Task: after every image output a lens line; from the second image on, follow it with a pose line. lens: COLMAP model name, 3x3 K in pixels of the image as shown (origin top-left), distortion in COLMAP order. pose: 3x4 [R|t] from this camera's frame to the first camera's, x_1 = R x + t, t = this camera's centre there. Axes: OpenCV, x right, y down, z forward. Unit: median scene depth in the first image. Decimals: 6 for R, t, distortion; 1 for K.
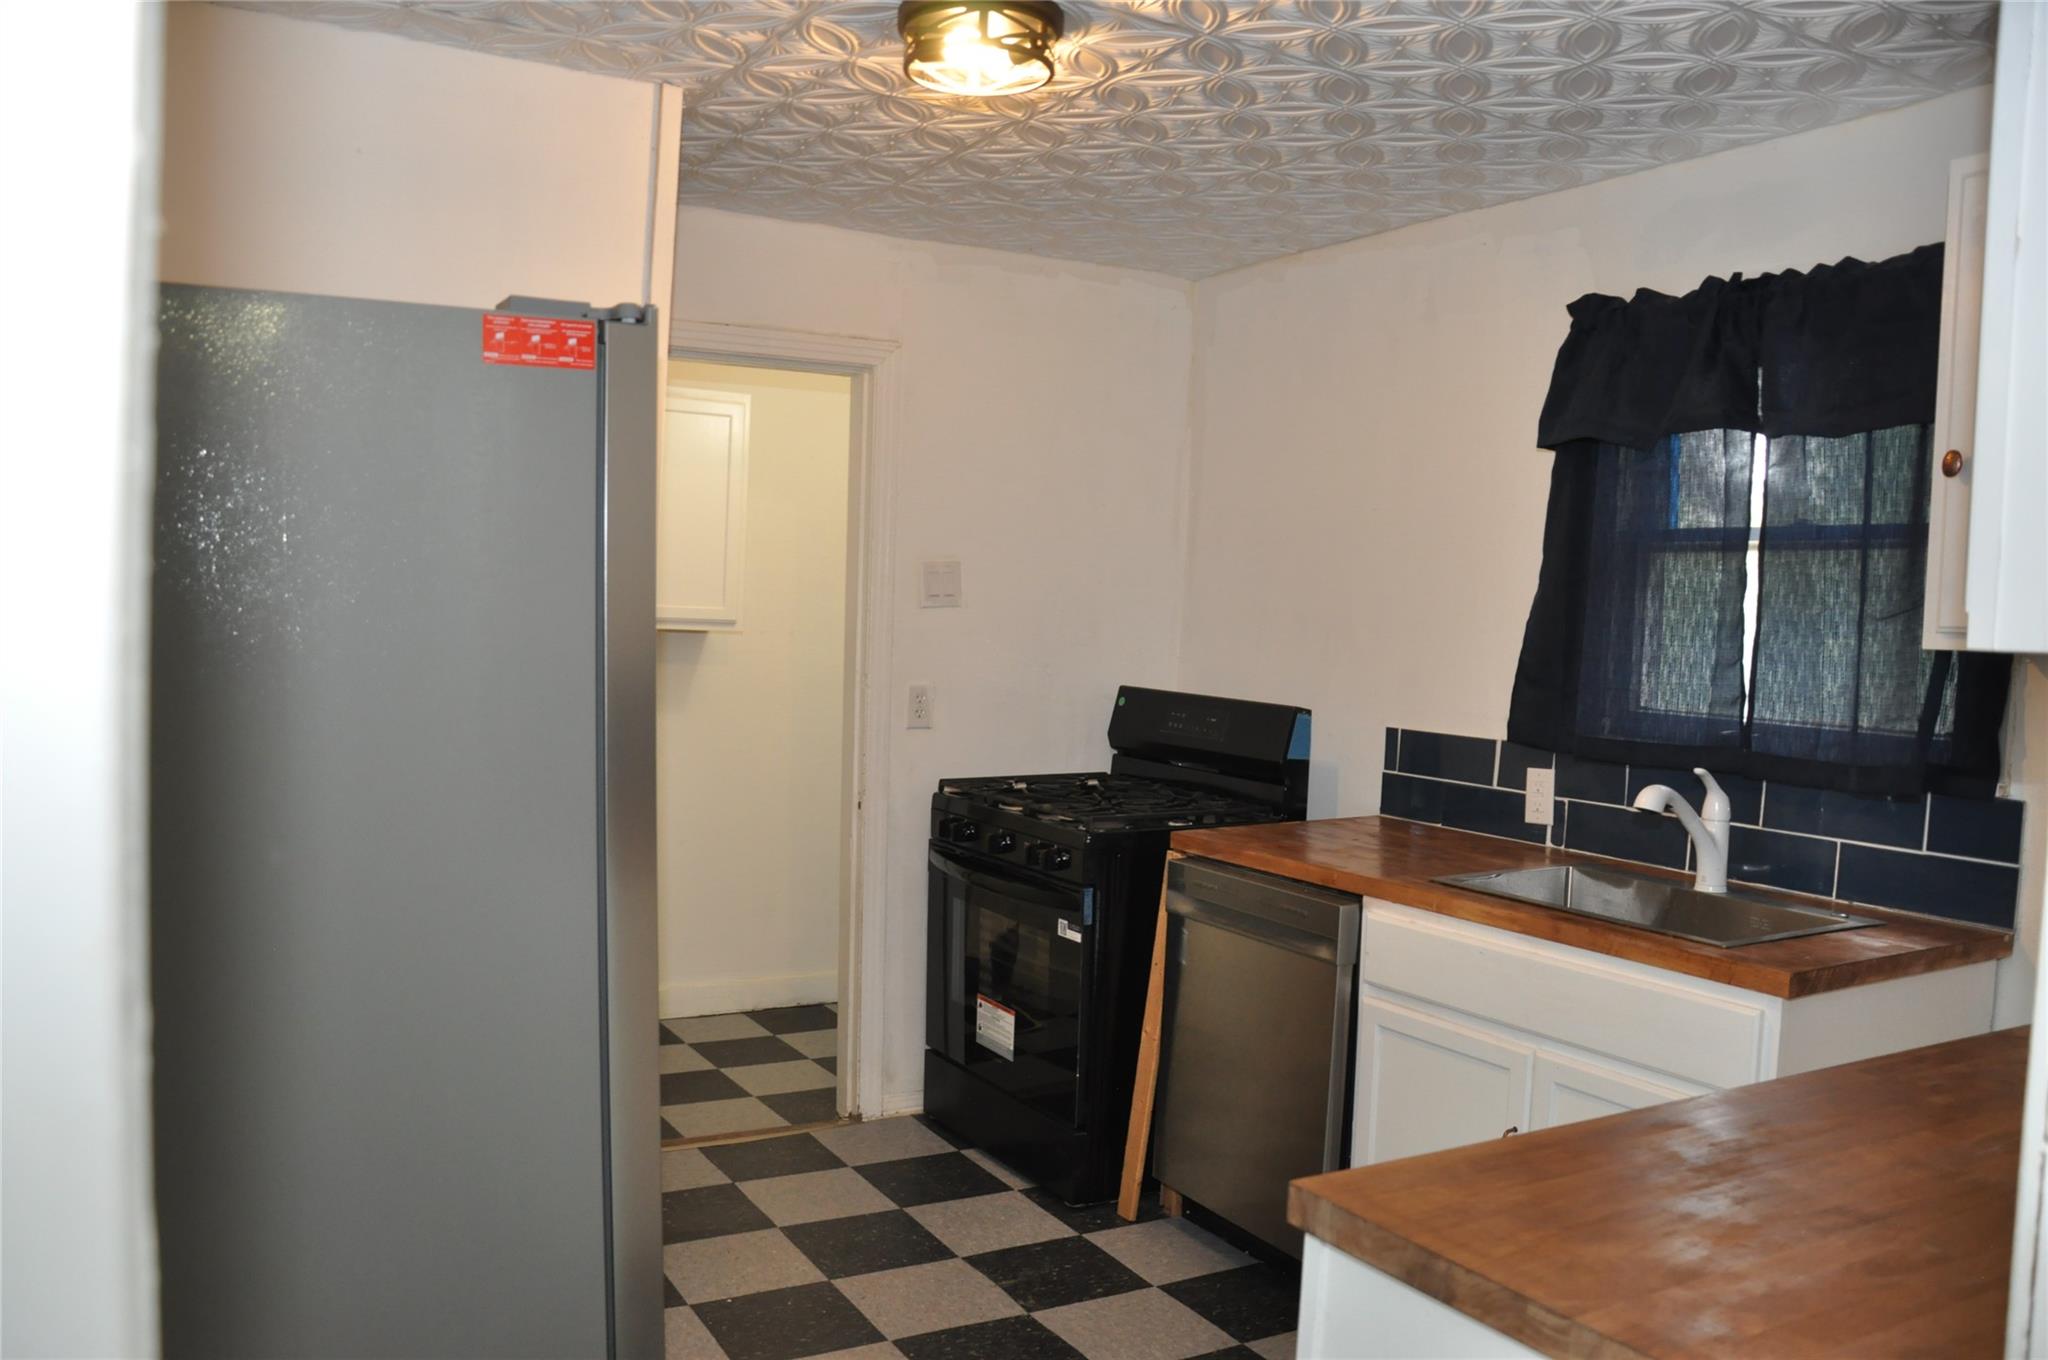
lens RADIAL K [[1602.1, 0, 988.8], [0, 1602.1, 723.0], [0, 0, 1]] dist [-0.162870, 0.125194]
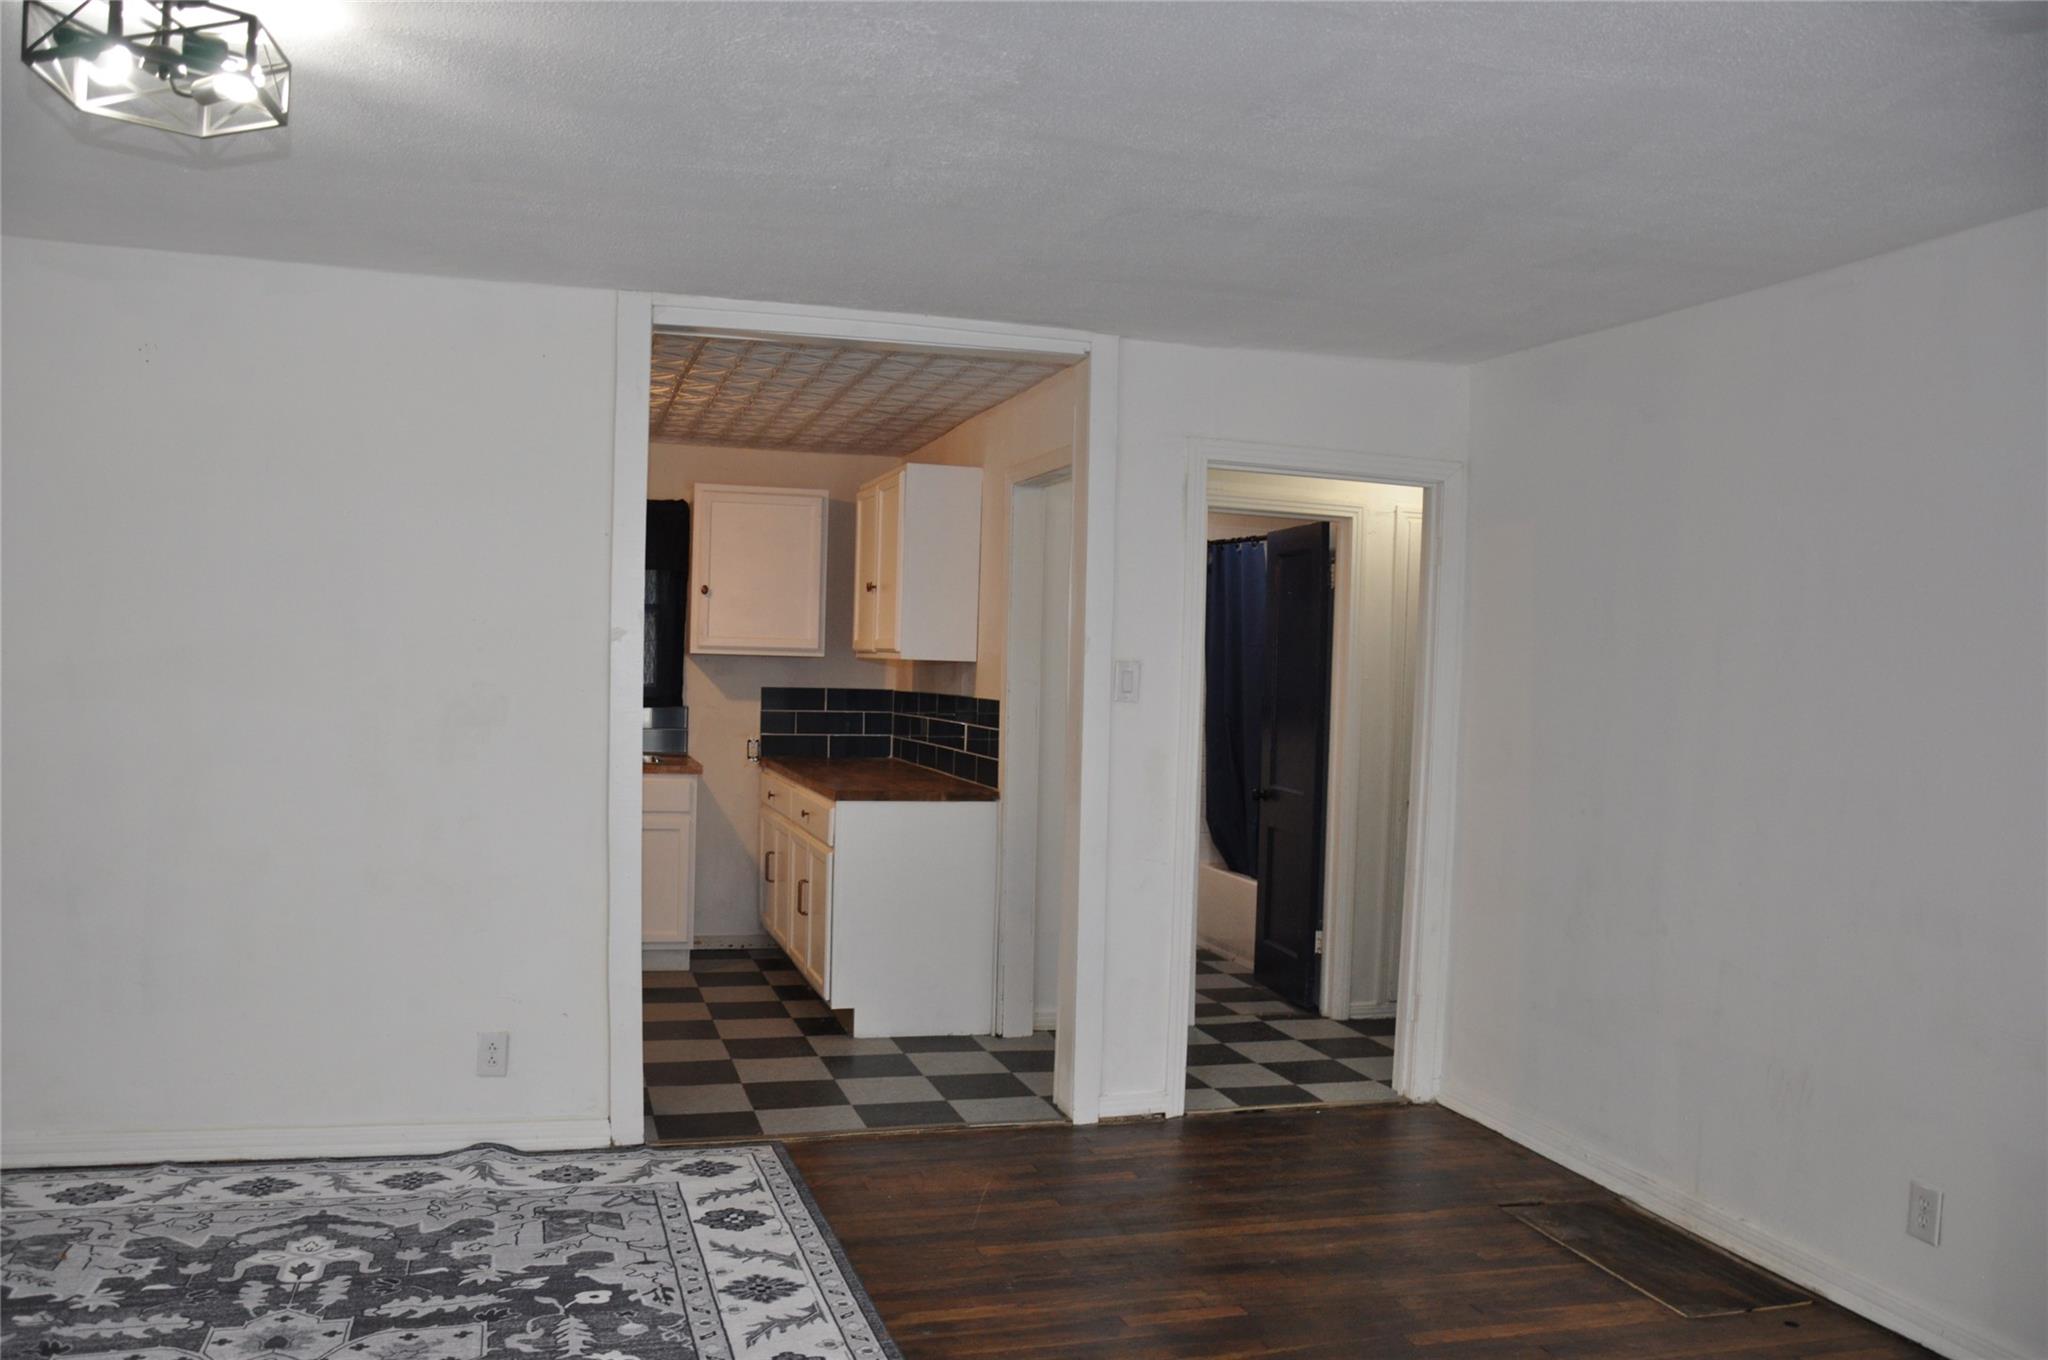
lens RADIAL K [[1602.1, 0, 988.8], [0, 1602.1, 723.0], [0, 0, 1]] dist [-0.162870, 0.125194]
pose [[0.207326, -0.064177, 0.976165, -1.584404], [0.039168, 0.997590, 0.057266, -0.048299], [-0.977487, 0.026362, 0.209340, -0.114926]]
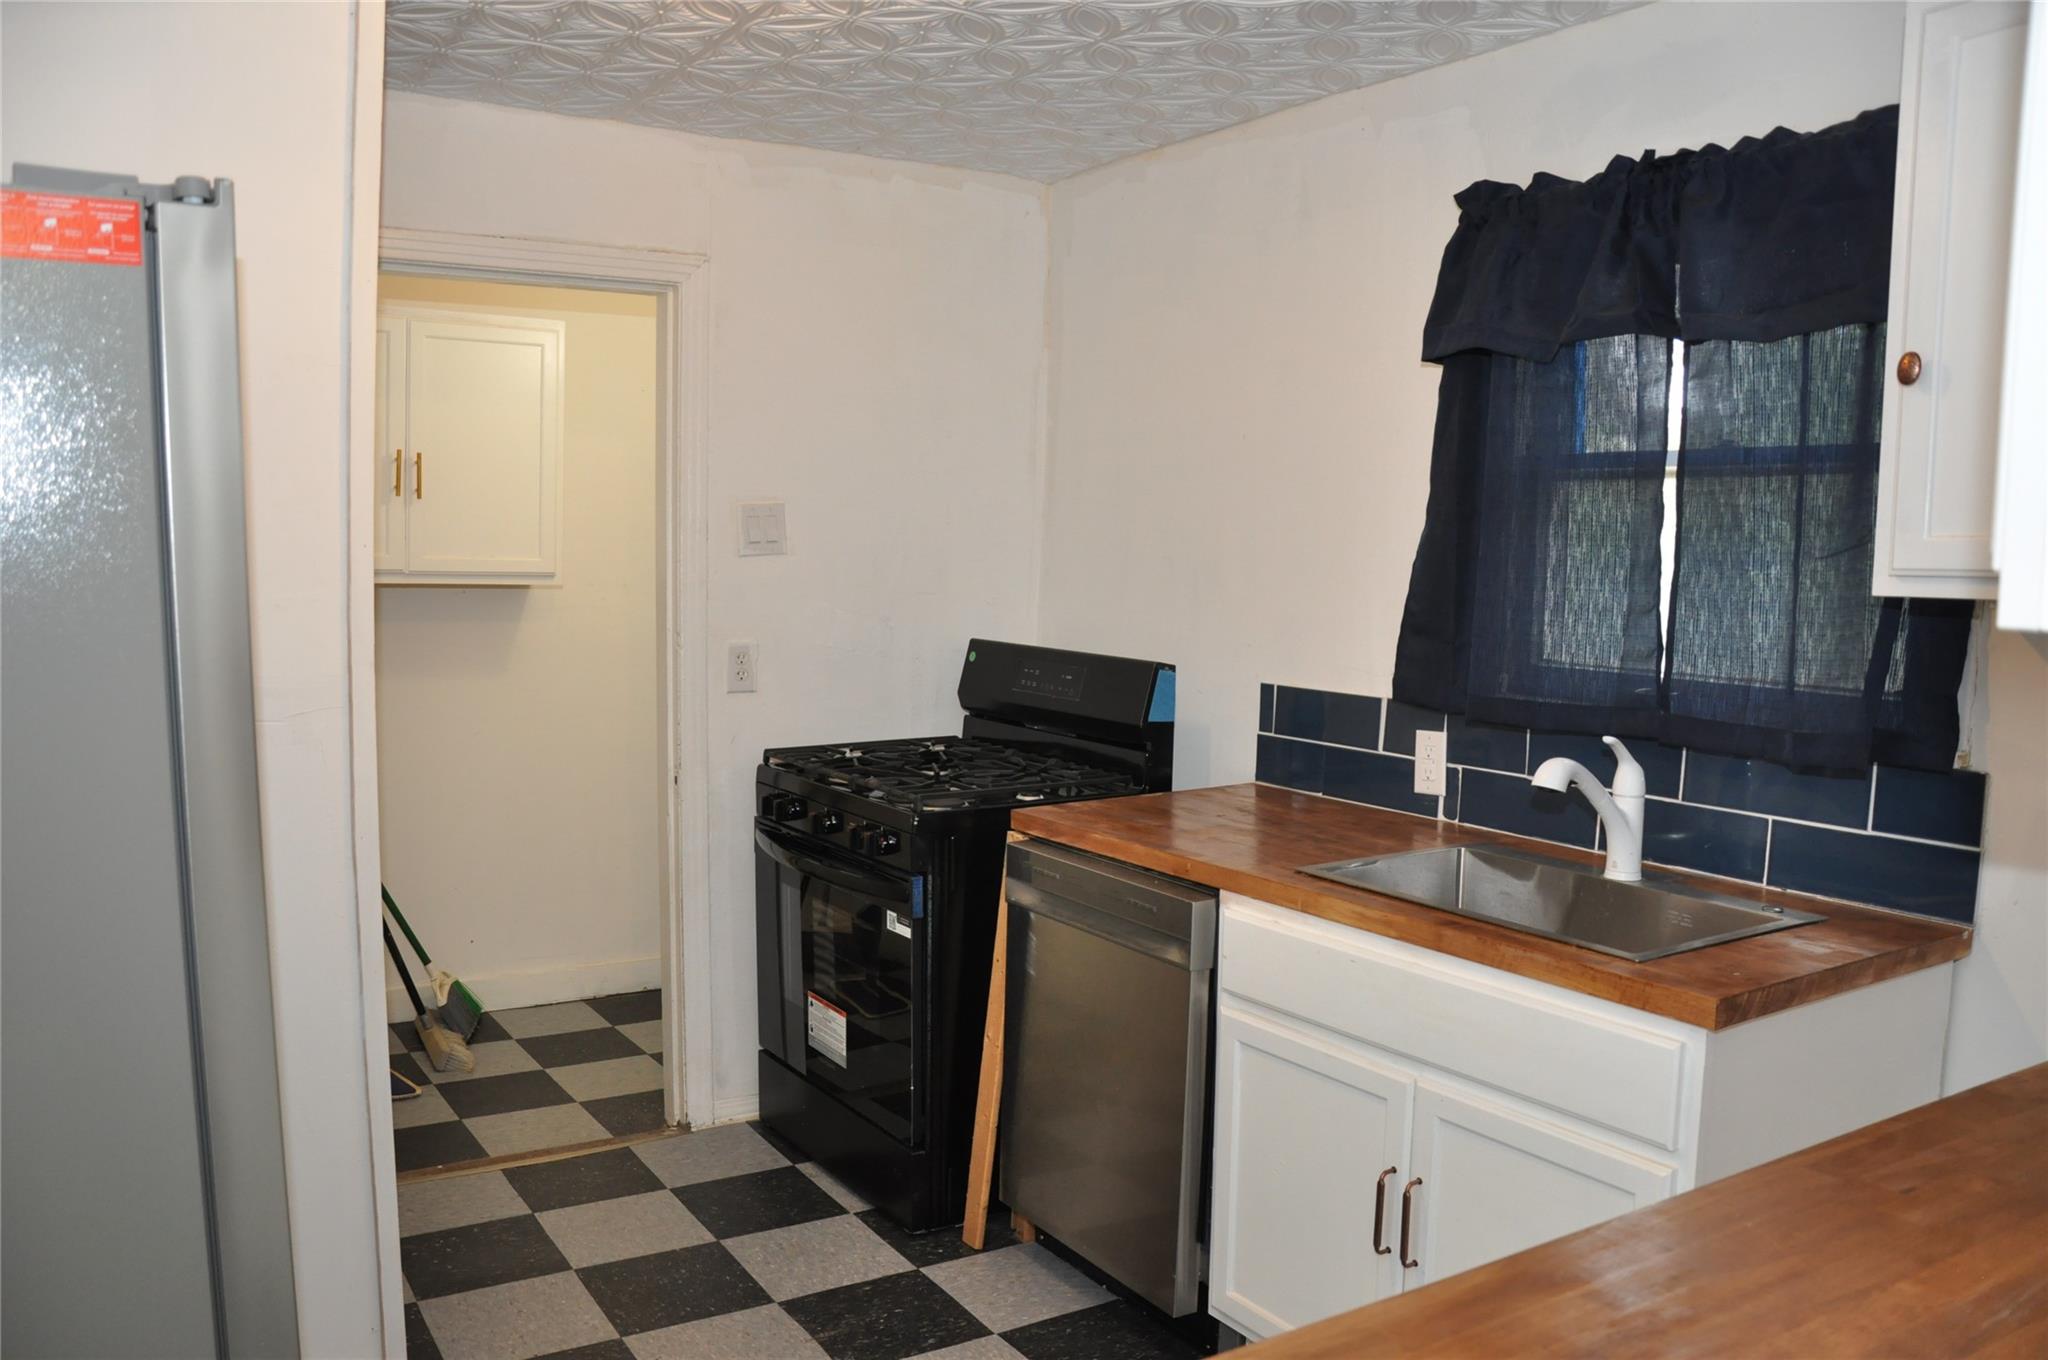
lens RADIAL K [[1602.1, 0, 988.8], [0, 1602.1, 723.0], [0, 0, 1]] dist [-0.162870, 0.125194]
pose [[0.998746, -0.020776, 0.045543, 0.069211], [0.018995, 0.999051, 0.039207, -0.015382], [-0.046315, -0.038293, 0.998193, 0.141332]]
